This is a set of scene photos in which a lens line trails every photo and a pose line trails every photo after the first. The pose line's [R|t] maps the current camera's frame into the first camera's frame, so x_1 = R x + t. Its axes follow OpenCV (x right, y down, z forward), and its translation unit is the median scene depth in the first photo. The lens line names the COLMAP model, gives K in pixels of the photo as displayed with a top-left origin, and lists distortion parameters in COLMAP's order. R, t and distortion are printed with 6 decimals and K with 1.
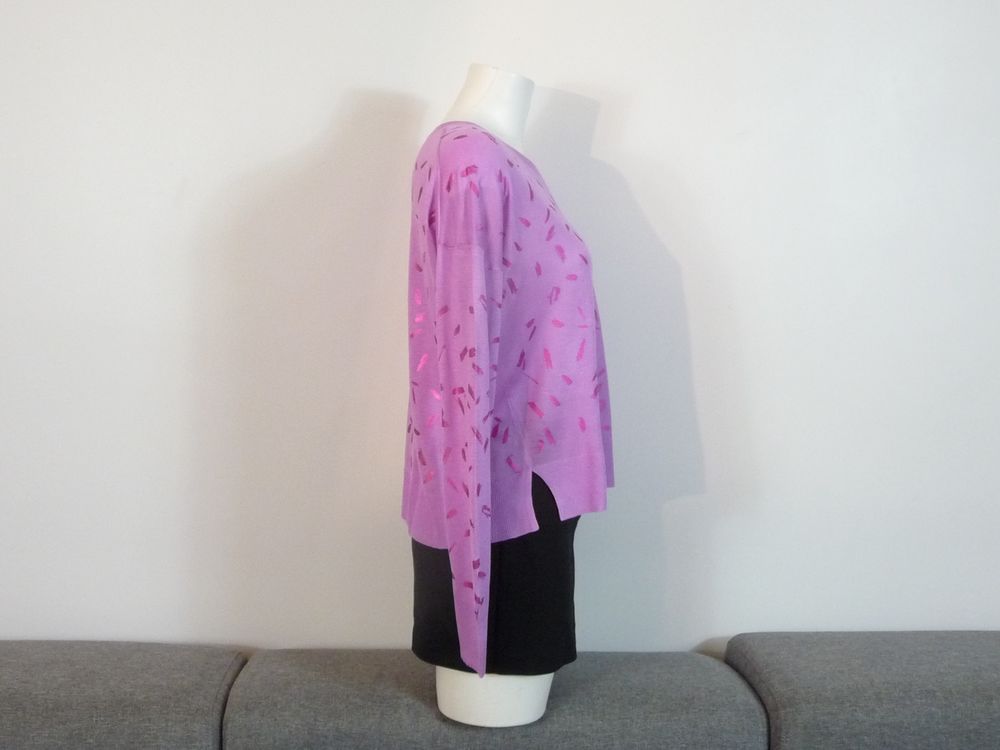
lens RADIAL K [[936.1, 0, 500.0], [0, 936.1, 375.0], [0, 0, 1]] dist [-0.023447, 0.001410]
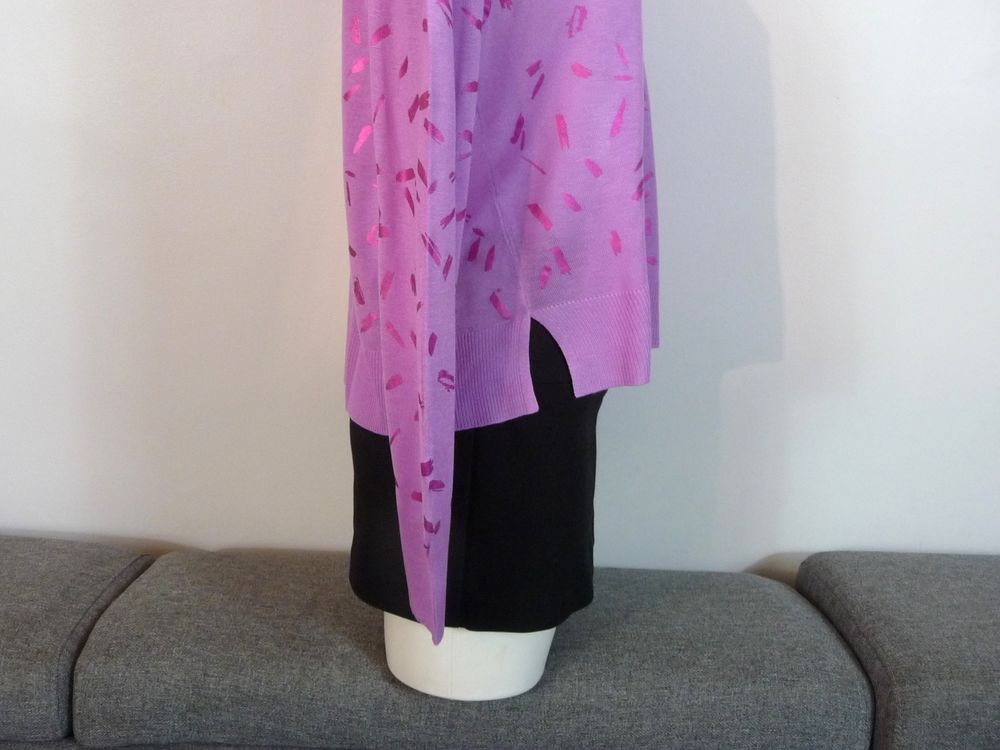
lens RADIAL K [[936.1, 0, 500.0], [0, 936.1, 375.0], [0, 0, 1]] dist [-0.023447, 0.001410]
pose [[0.999059, 0.028781, -0.032453, 0.033143], [-0.023622, 0.988489, 0.149434, 0.046186], [0.036380, -0.148527, 0.988239, 0.363472]]
